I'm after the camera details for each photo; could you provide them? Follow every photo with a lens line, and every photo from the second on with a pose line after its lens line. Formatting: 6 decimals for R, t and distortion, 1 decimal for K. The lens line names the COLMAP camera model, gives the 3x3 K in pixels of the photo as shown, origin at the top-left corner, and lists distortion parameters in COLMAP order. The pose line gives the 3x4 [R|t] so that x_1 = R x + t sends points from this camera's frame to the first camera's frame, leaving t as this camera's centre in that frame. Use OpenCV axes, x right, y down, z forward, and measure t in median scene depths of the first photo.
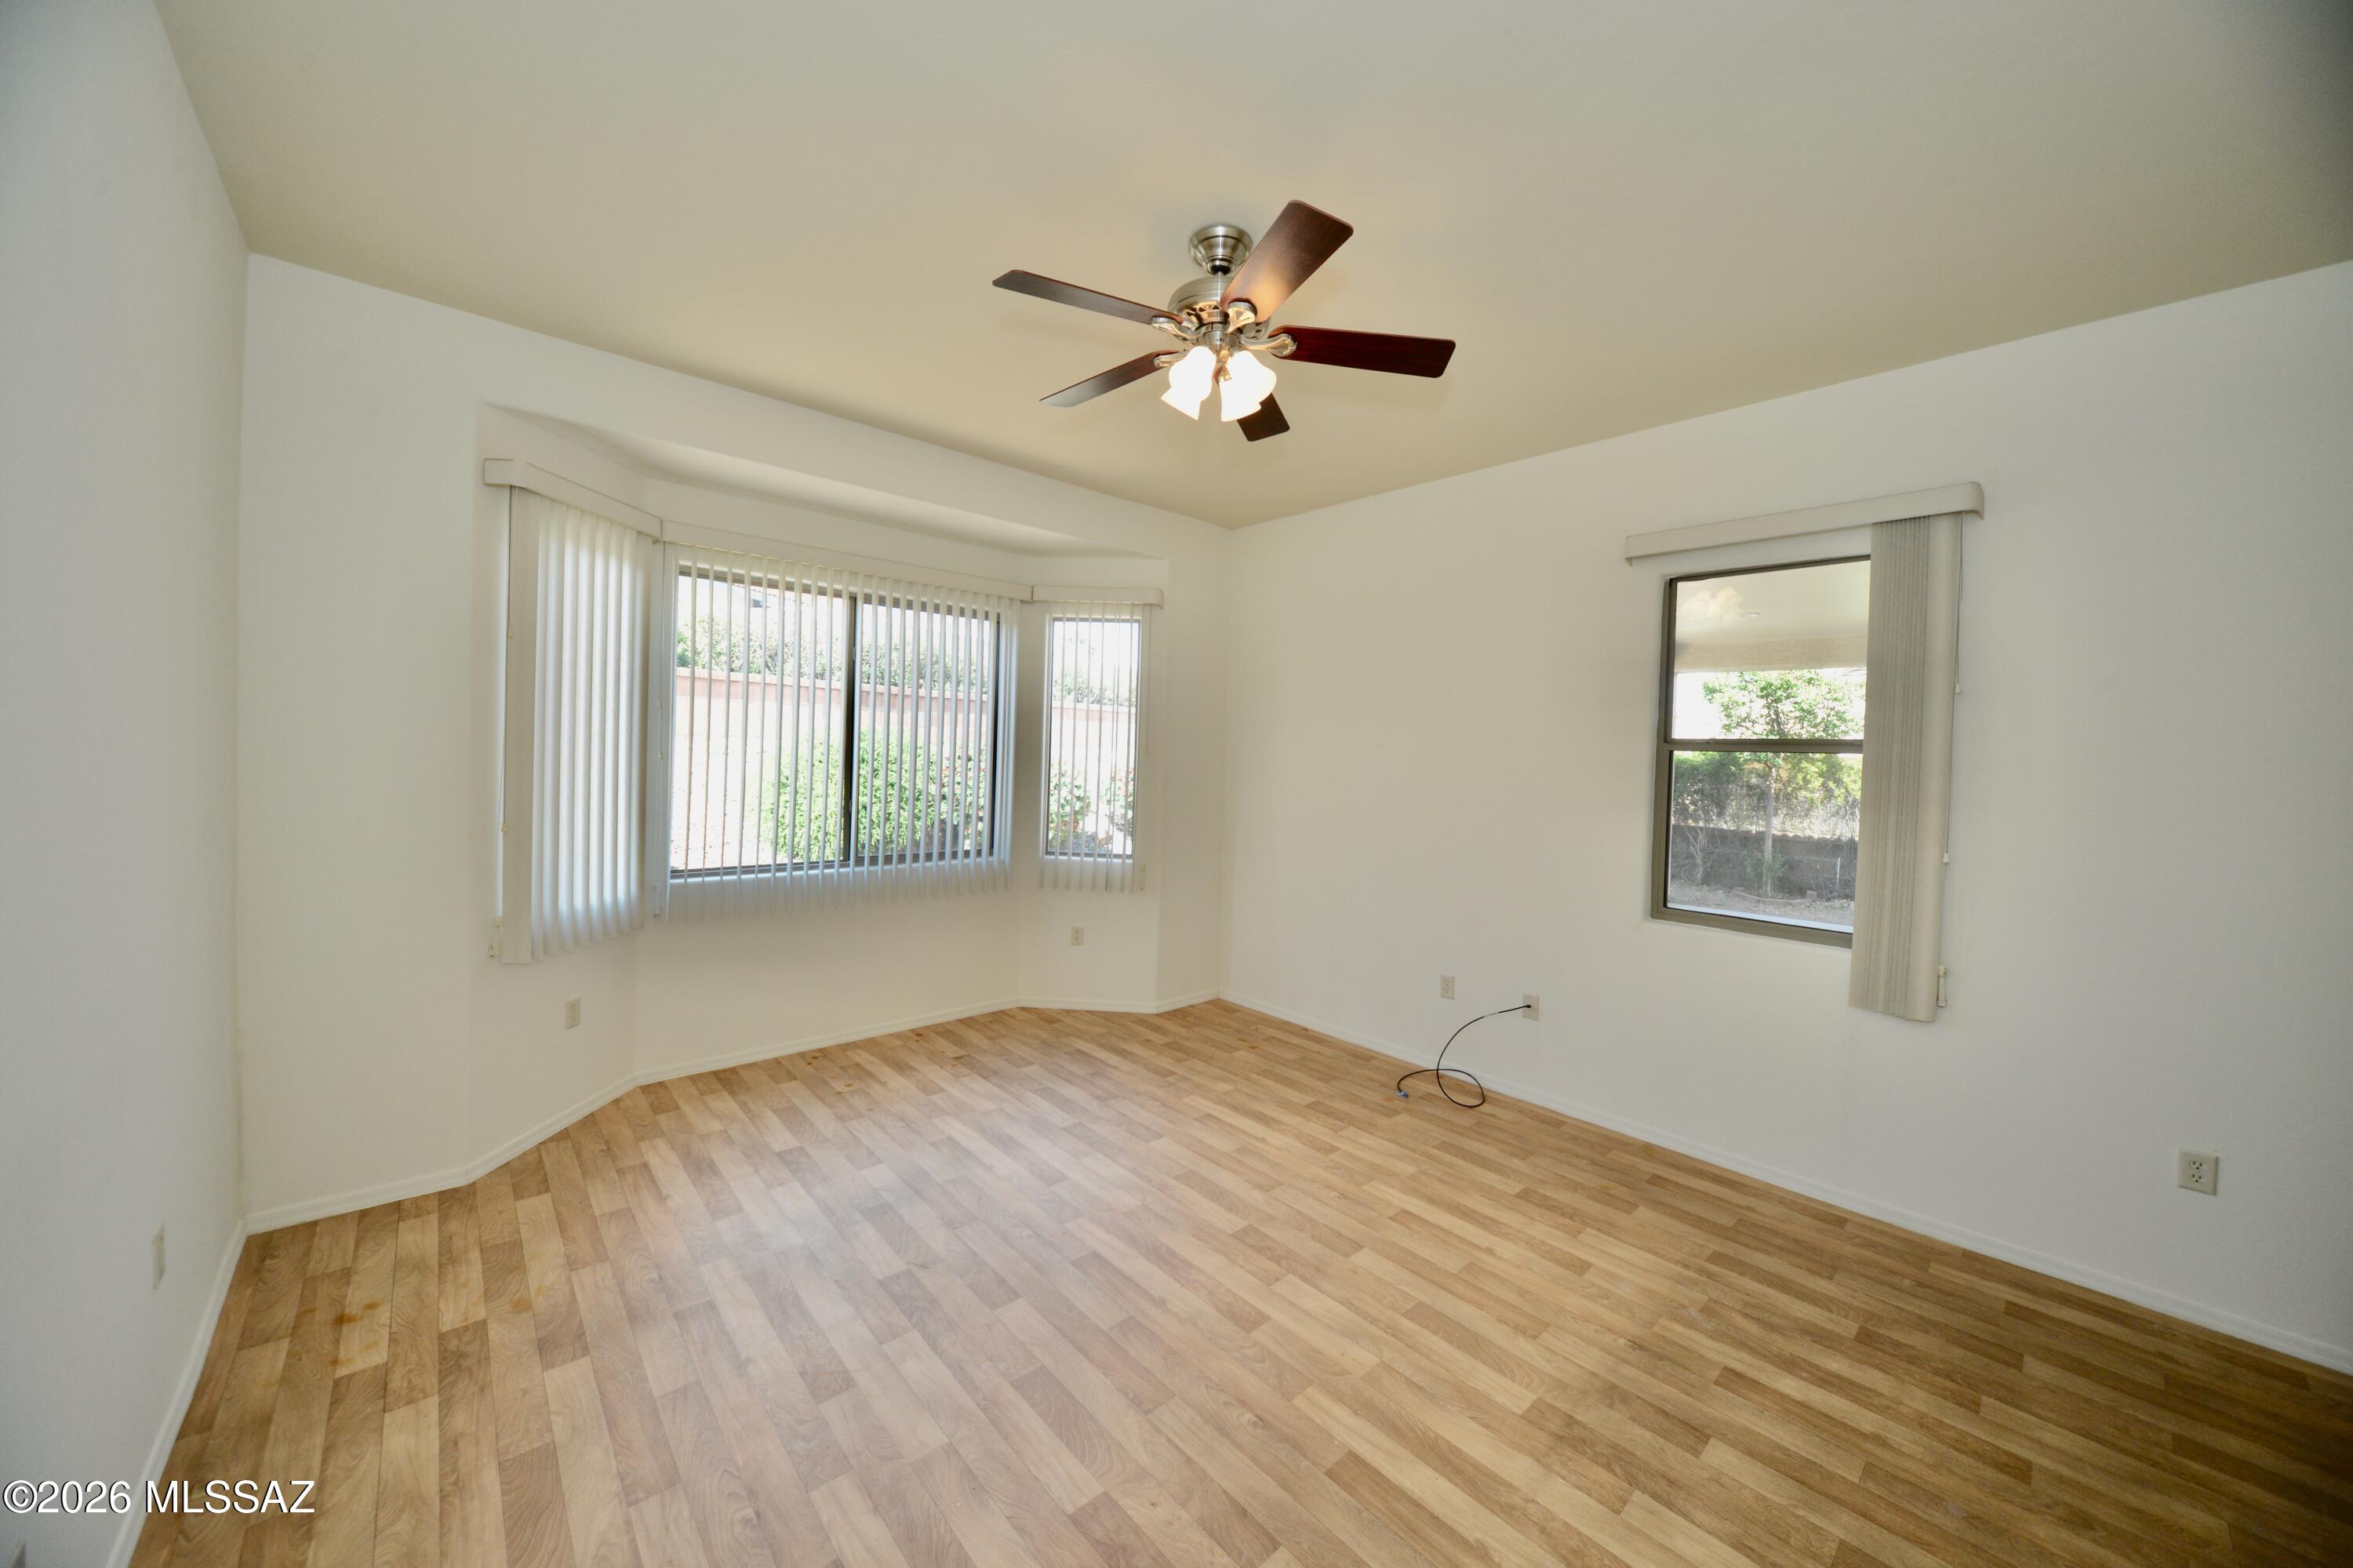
lens RADIAL K [[850.8, 0, 1169.1], [0, 850.8, 775.2], [0, 0, 1]] dist [-0.015309, 0.000716]
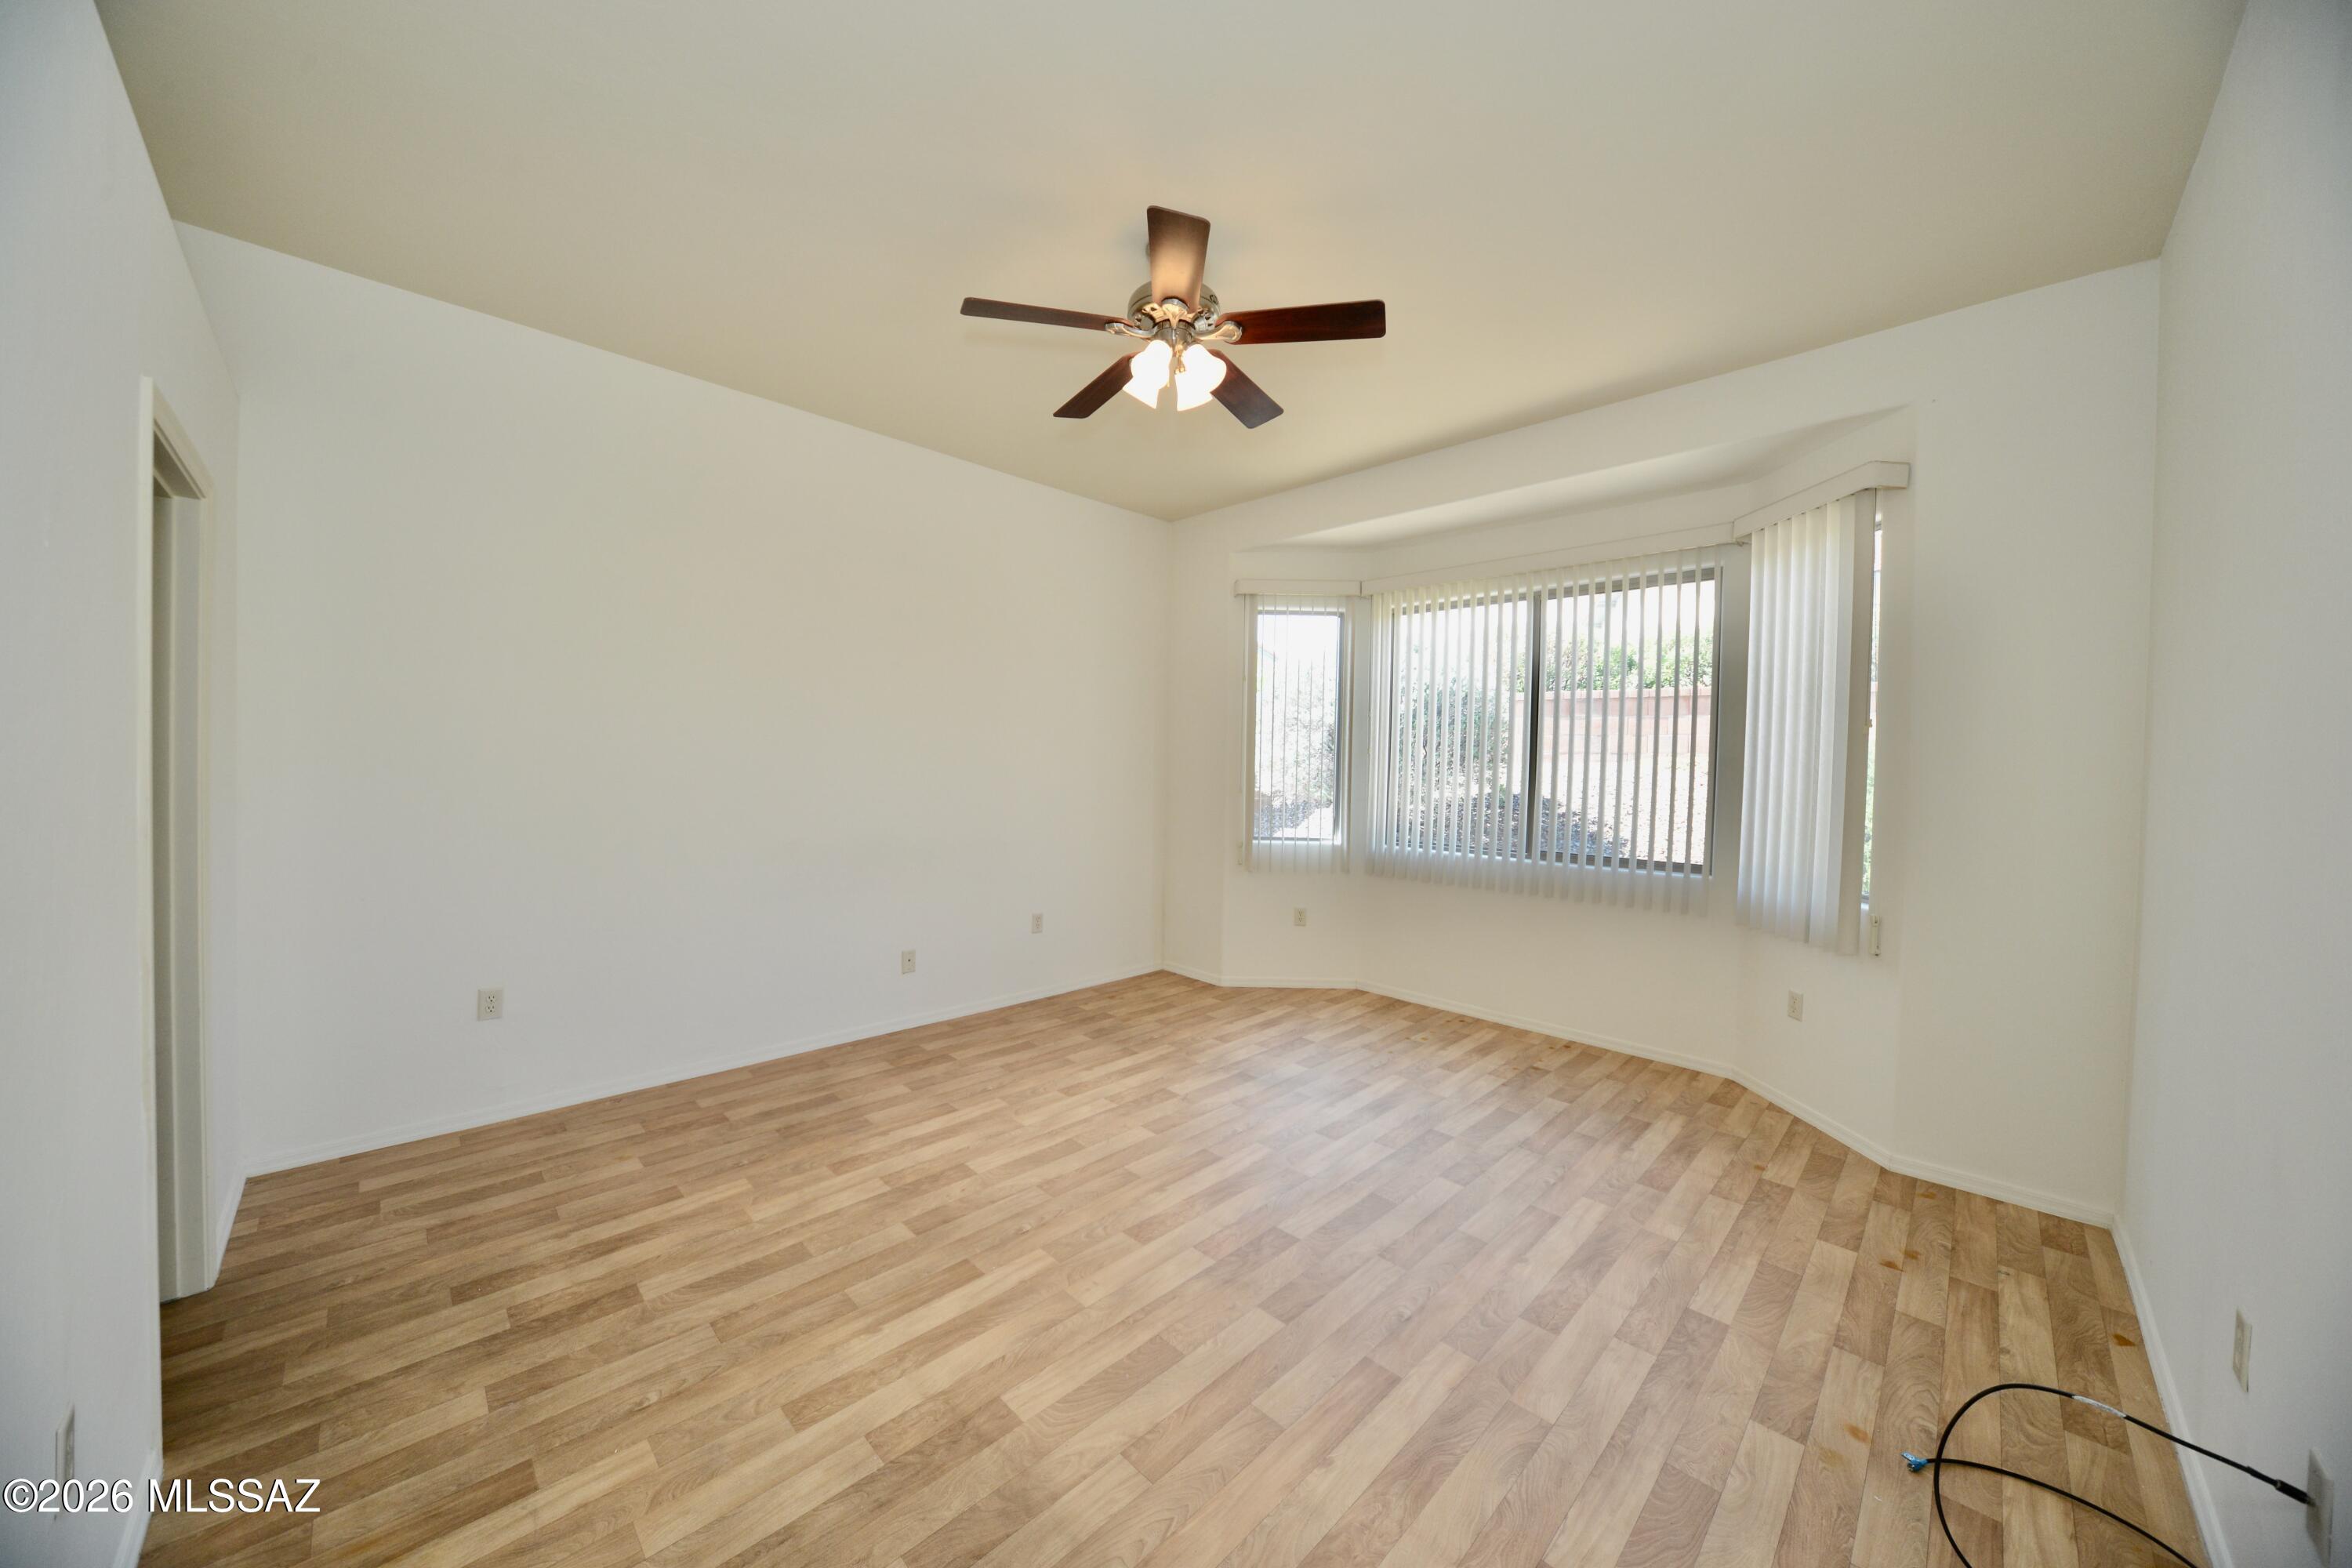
lens RADIAL K [[850.4, 0, 1171.7], [0, 850.4, 784.6], [0, 0, 1]] dist [-0.015309, 0.000716]
pose [[0.015832, -0.007153, -0.999849, 0.831233], [-0.049336, 0.998751, -0.007927, 0.062517], [0.998657, 0.049454, 0.015459, 0.709526]]
